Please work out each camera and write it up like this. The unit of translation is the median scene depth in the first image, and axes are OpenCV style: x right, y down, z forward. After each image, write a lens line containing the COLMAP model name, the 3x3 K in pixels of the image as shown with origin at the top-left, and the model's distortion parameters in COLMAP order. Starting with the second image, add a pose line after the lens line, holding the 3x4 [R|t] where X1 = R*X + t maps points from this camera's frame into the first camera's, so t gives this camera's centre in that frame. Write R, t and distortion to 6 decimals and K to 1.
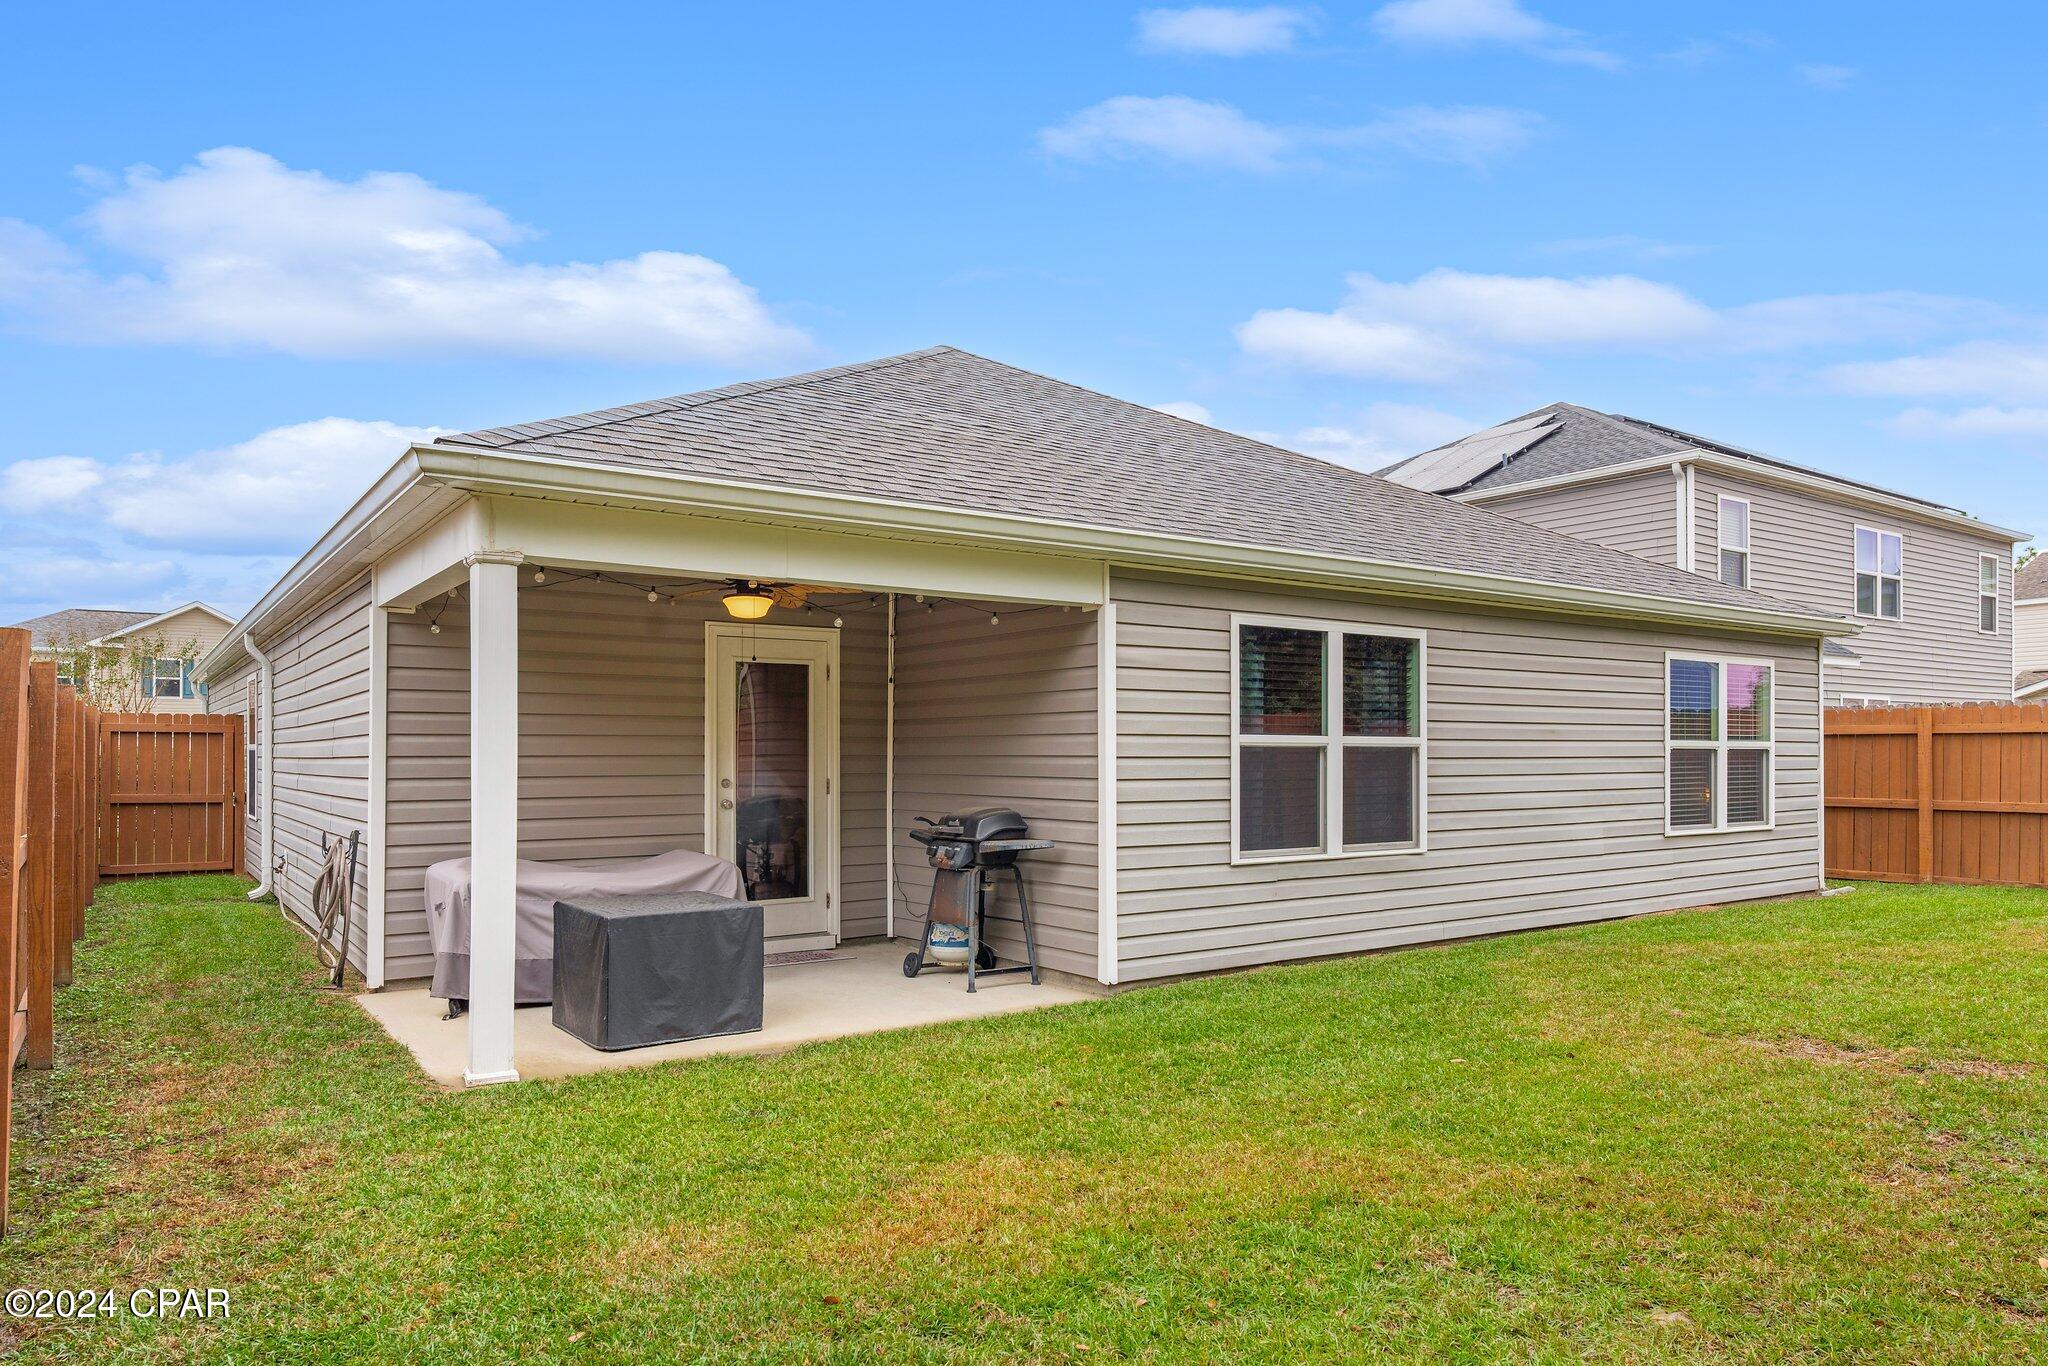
lens RADIAL K [[1297.3, 0, 1021.2], [0, 1297.3, 735.7], [0, 0, 1]] dist [0.000721, -0.002611]
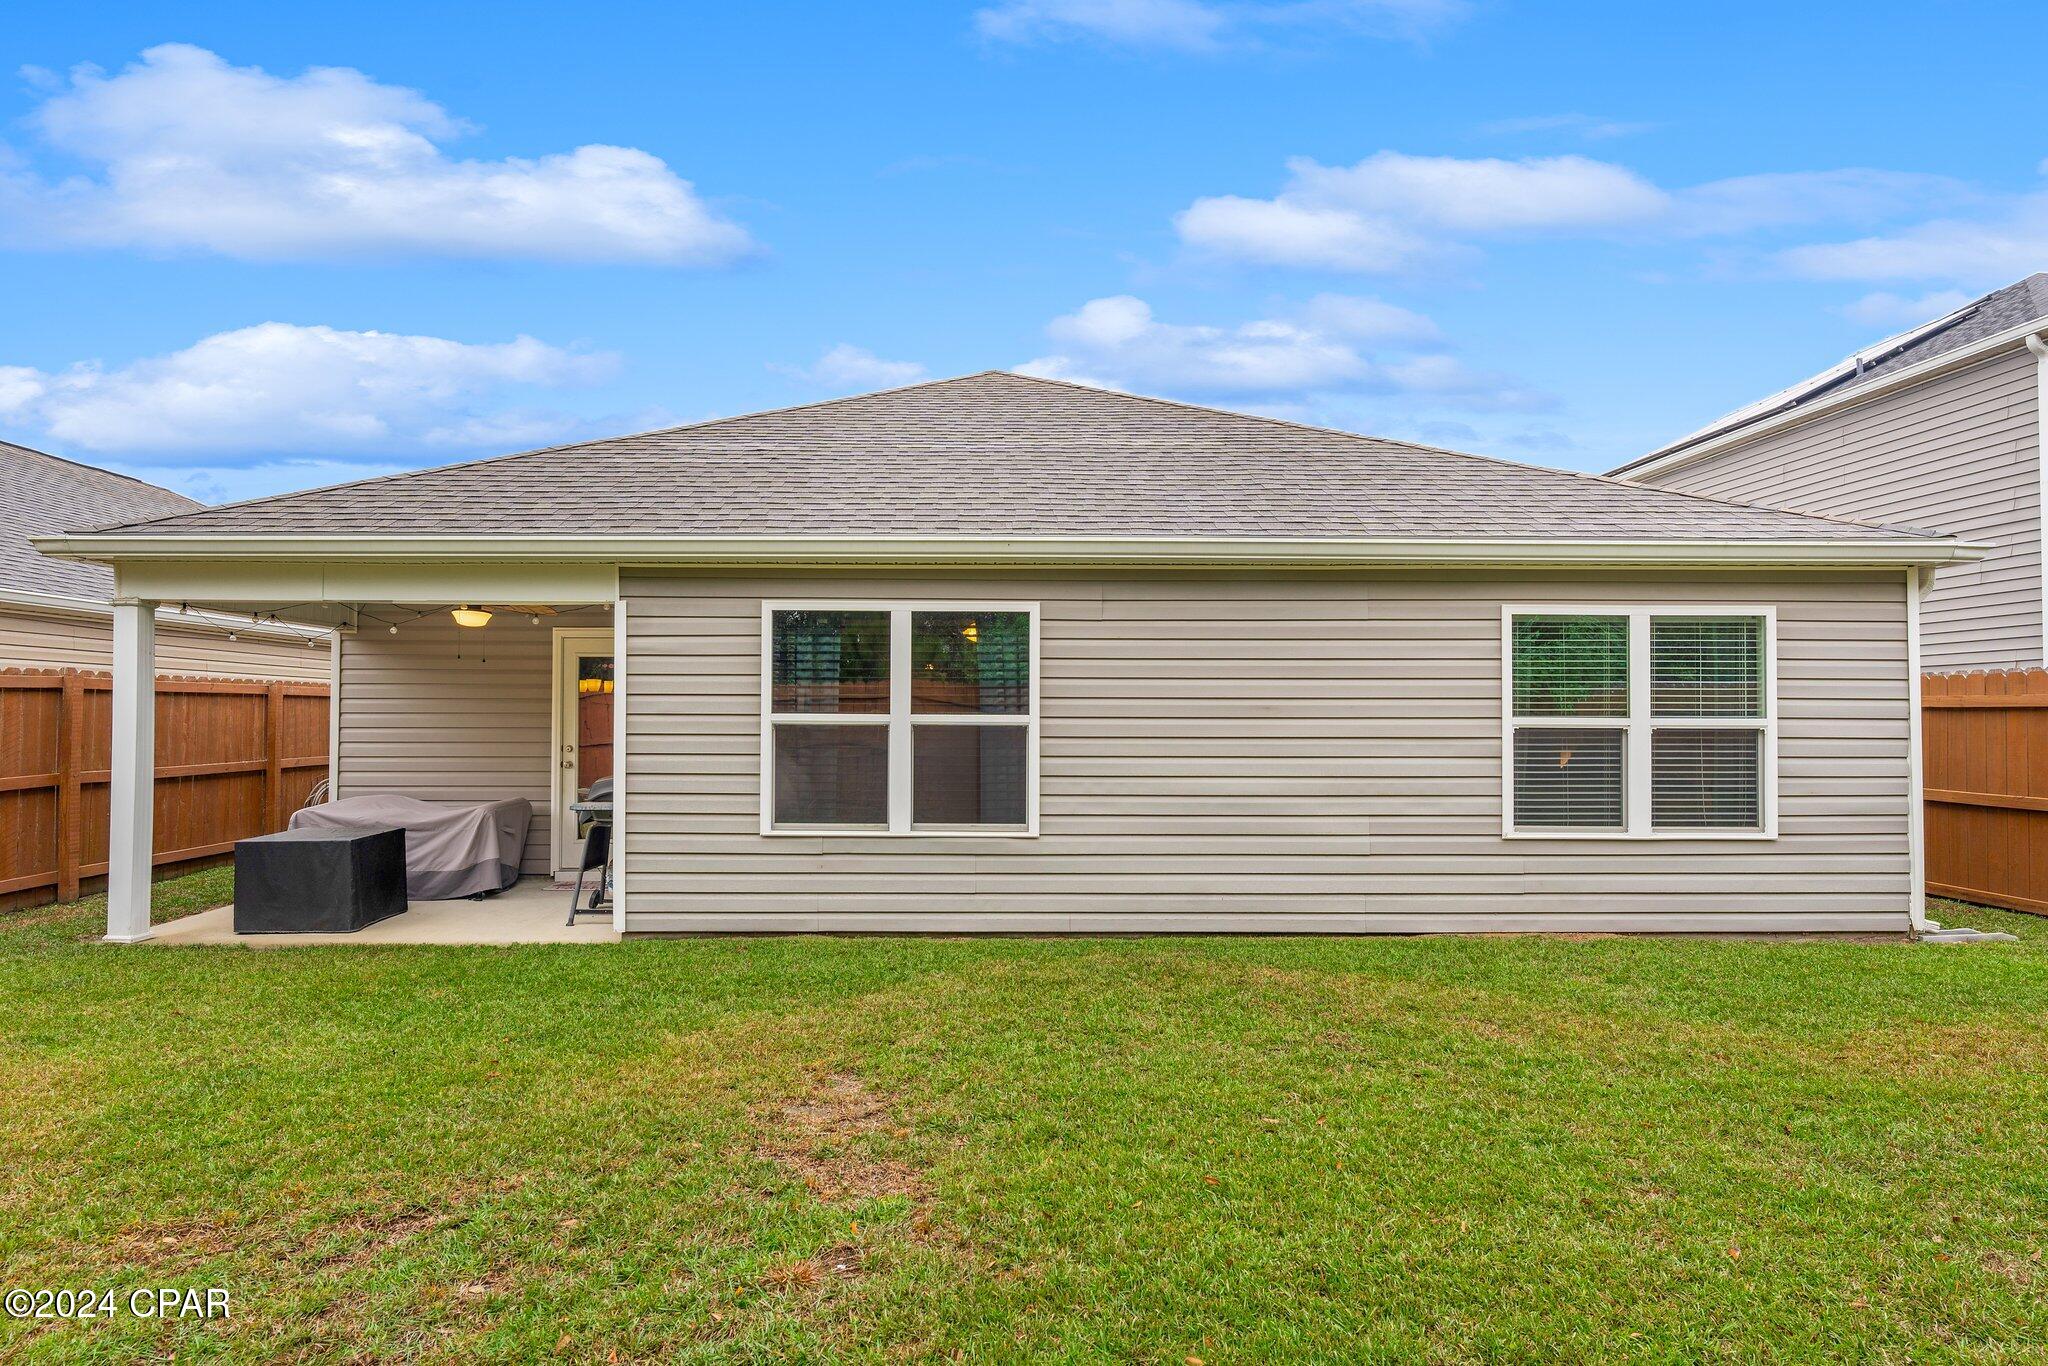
lens RADIAL K [[1055.1, 0, 929.1], [0, 1055.1, 700.7], [0, 0, 1]] dist [-0.001168, 0.000079]
pose [[0.821471, -0.006857, -0.570209, 0.749908], [0.004265, 0.999974, -0.005881, -0.005552], [0.570234, 0.002400, 0.821479, 0.351048]]
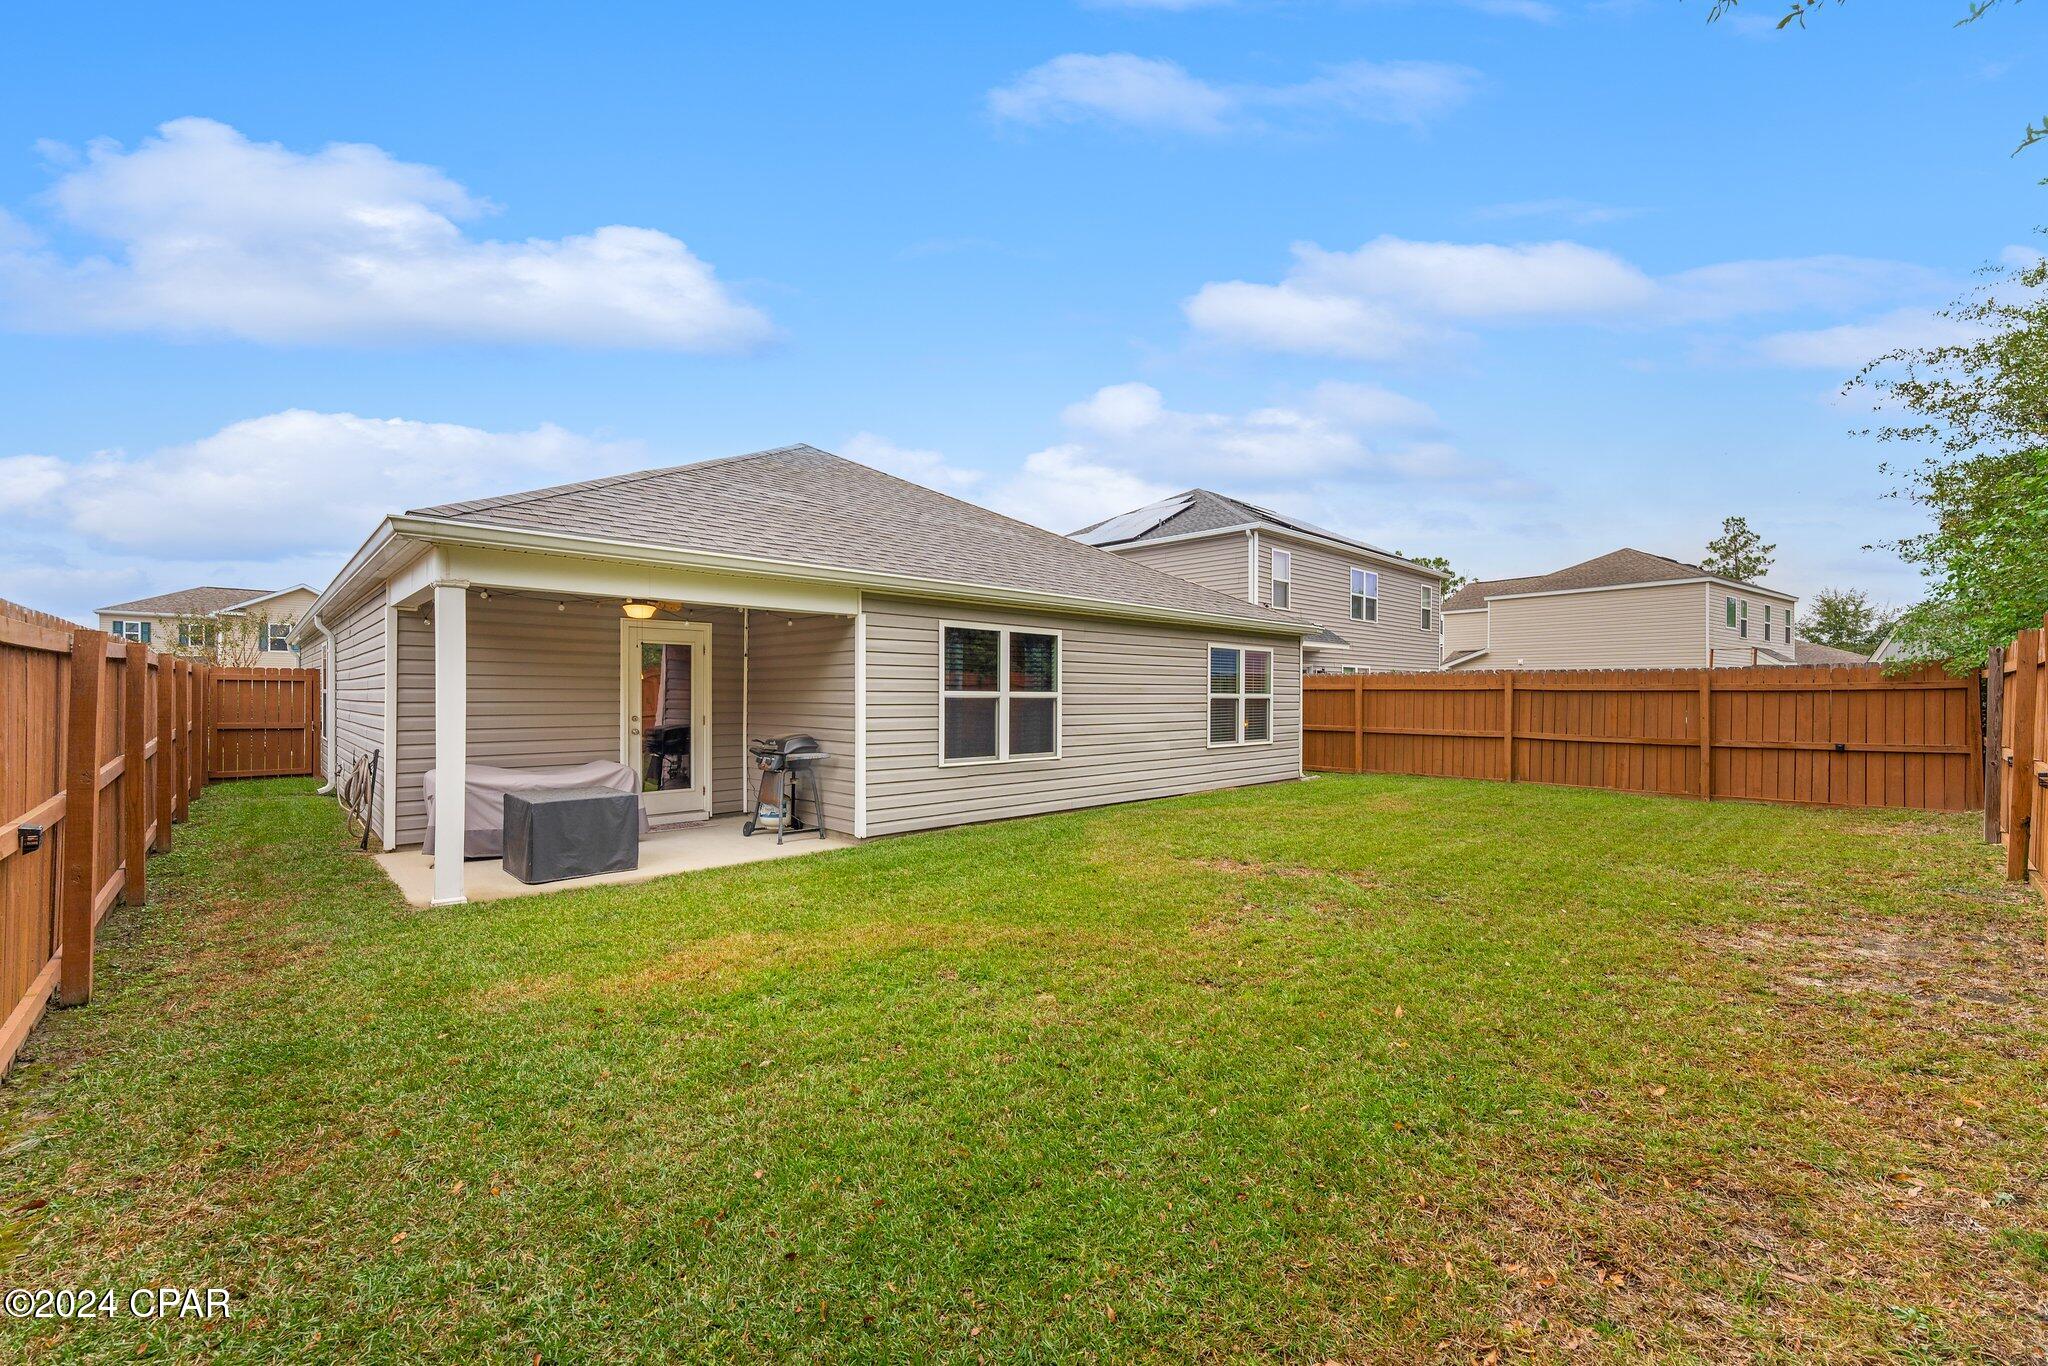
lens RADIAL K [[825.4, 0, 1017.0], [0, 825.4, 693.1], [0, 0, 1]] dist [-0.000007, 0.000114]
pose [[0.989529, 0.004960, 0.144251, 0.102941], [-0.006857, 0.999896, 0.012652, -0.012242], [-0.144174, -0.013509, 0.989460, -0.090038]]
